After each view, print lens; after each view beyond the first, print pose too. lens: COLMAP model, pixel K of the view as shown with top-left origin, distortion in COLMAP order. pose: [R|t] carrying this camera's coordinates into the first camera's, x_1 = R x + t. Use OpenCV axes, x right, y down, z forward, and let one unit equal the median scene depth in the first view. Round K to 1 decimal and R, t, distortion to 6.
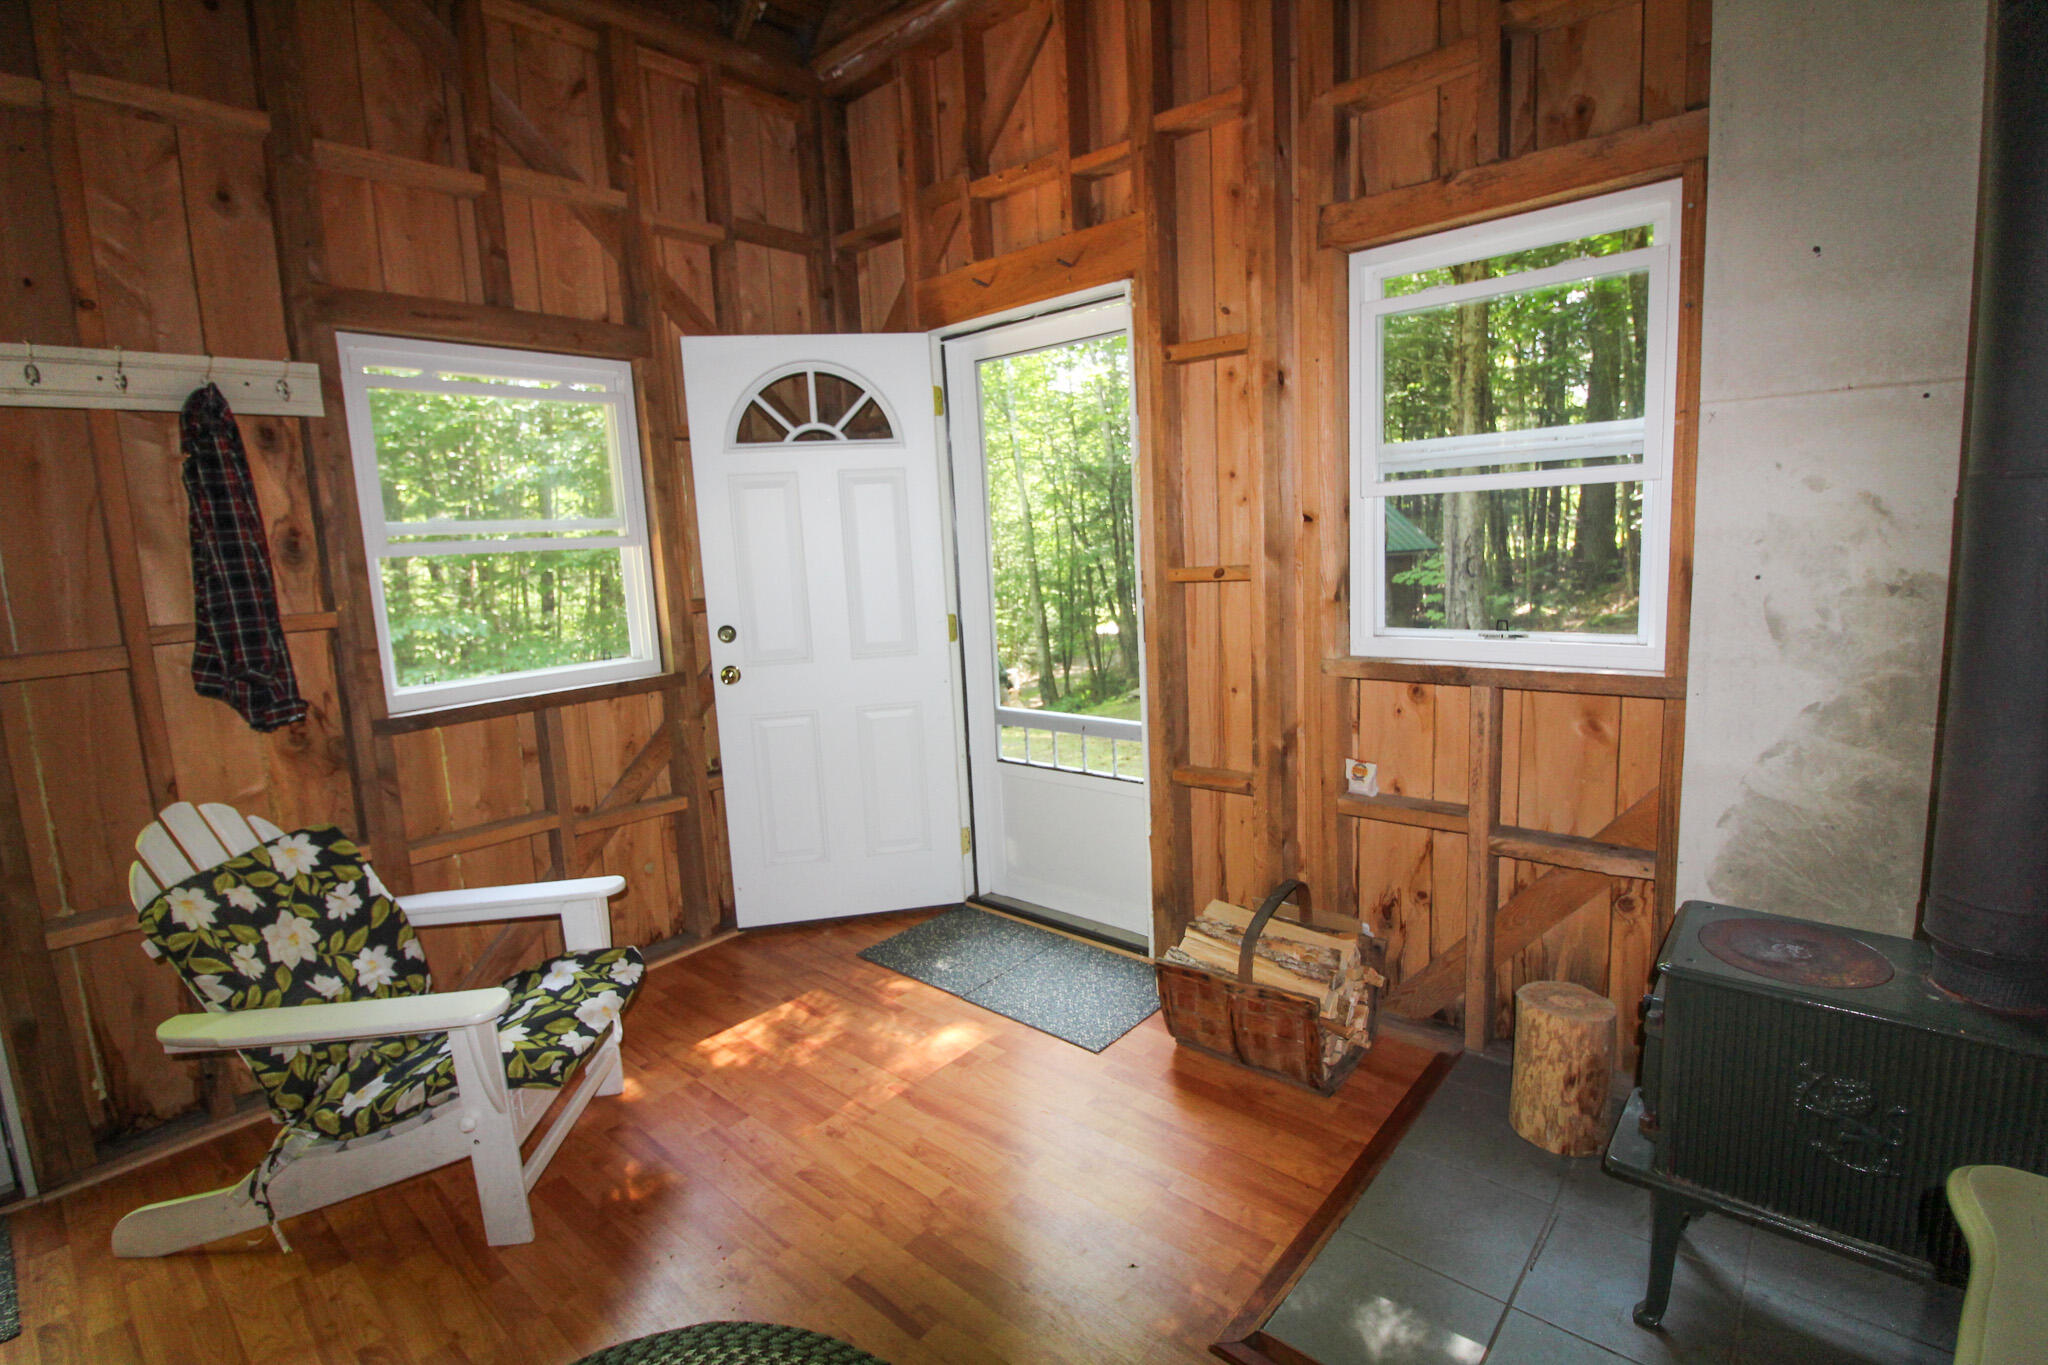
lens RADIAL K [[936.6, 0, 1024.0], [0, 936.6, 682.5], [0, 0, 1]] dist [-0.016790, 0.000026]
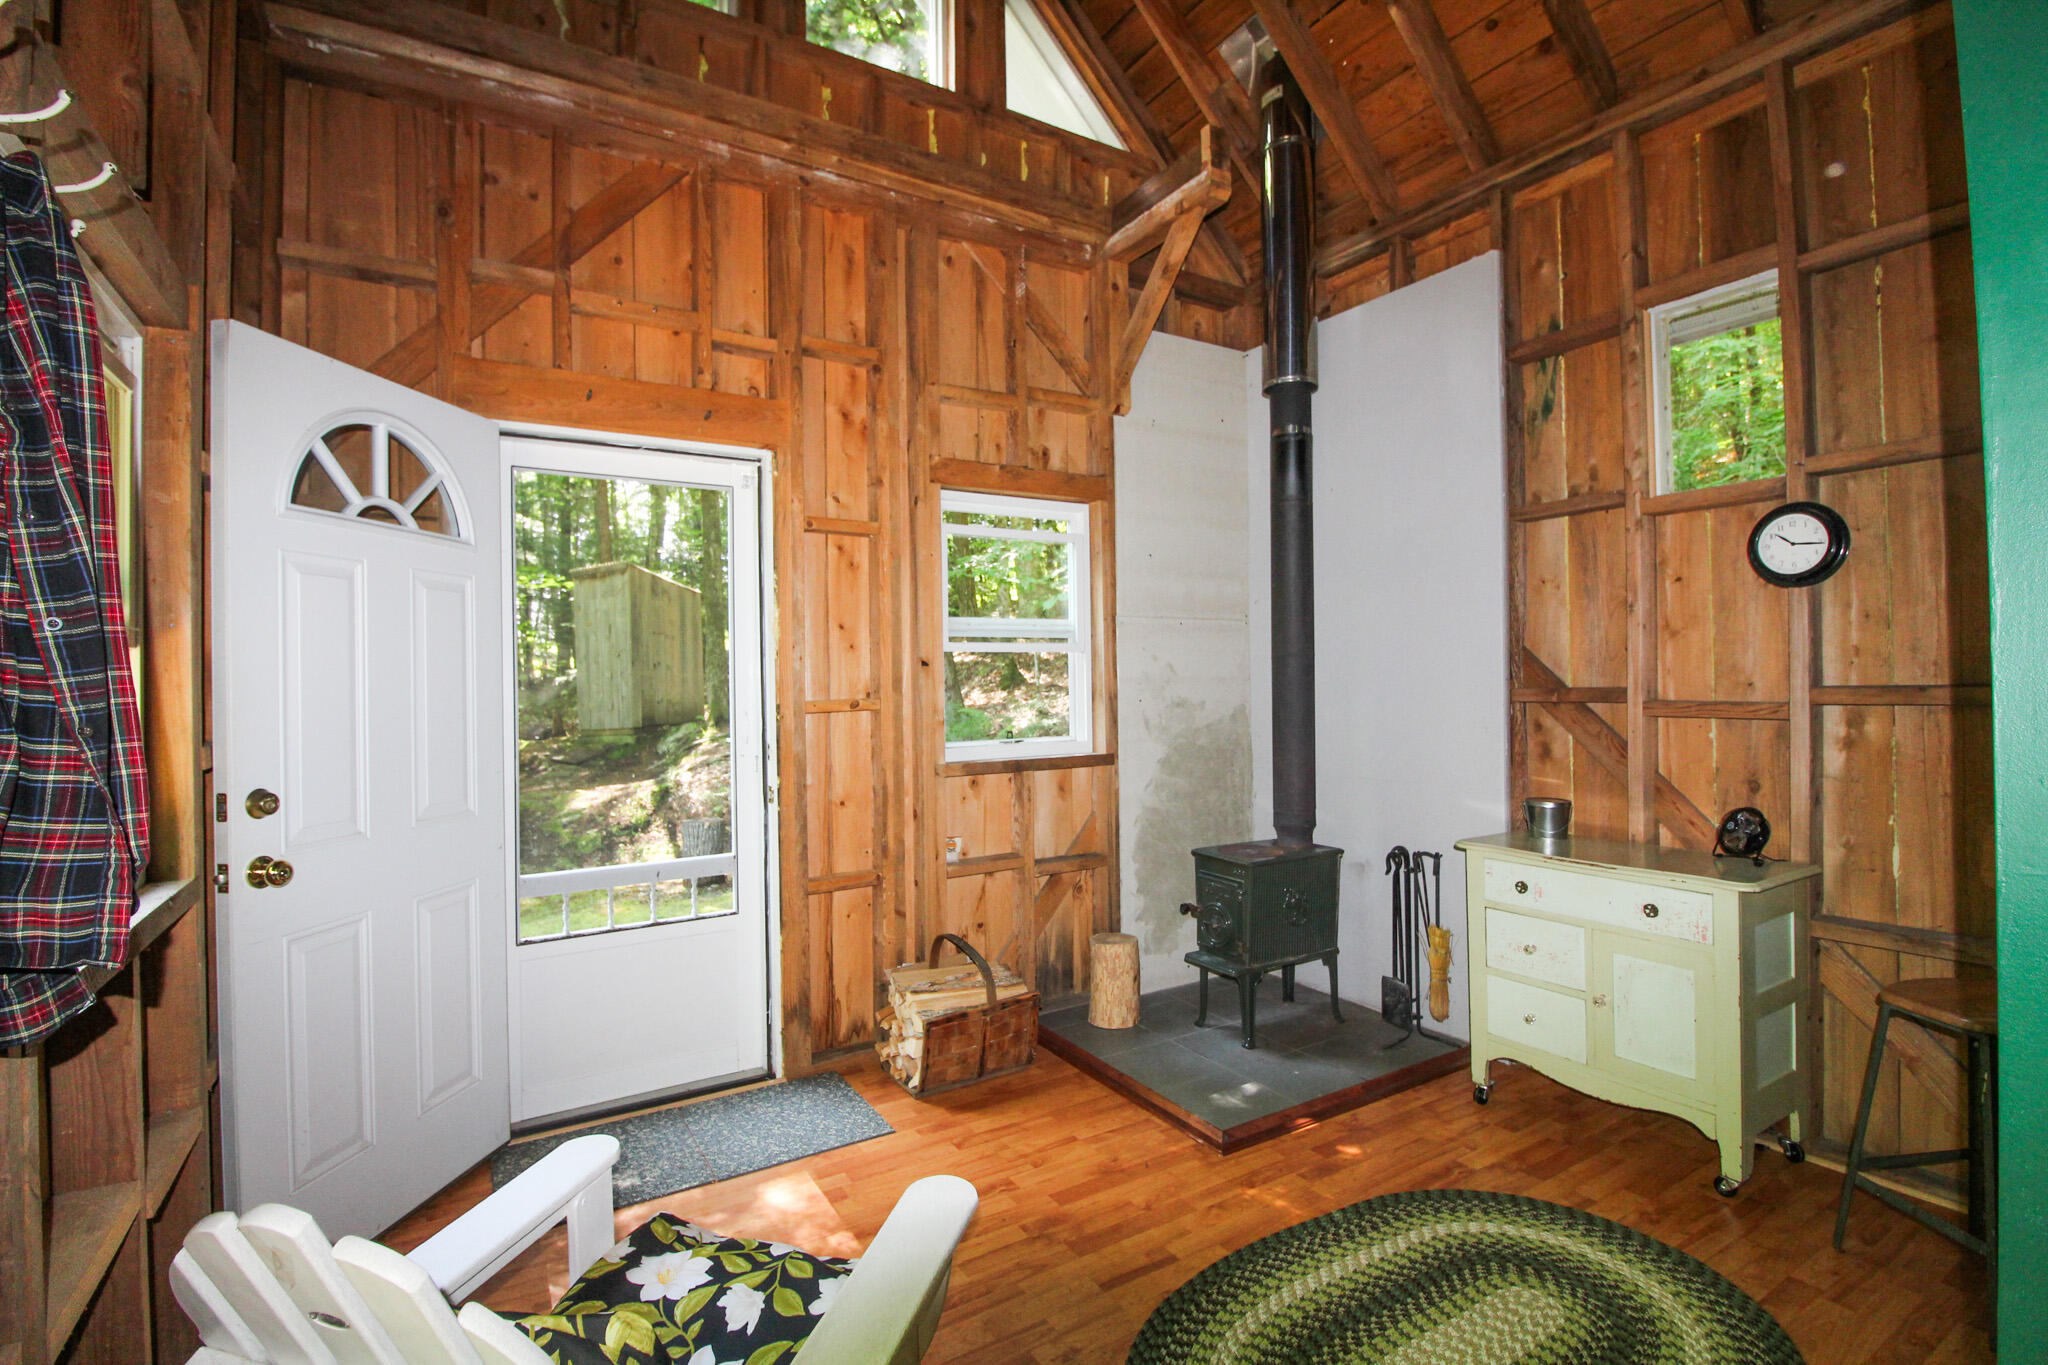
lens RADIAL K [[960.6, 0, 1024.0], [0, 960.6, 682.5], [0, 0, 1]] dist [0.027361, 0.000095]
pose [[0.303153, 0.038637, 0.952158, -0.905952], [0.146935, 0.985333, -0.086765, -0.002867], [-0.941546, 0.166208, 0.293029, 0.403833]]
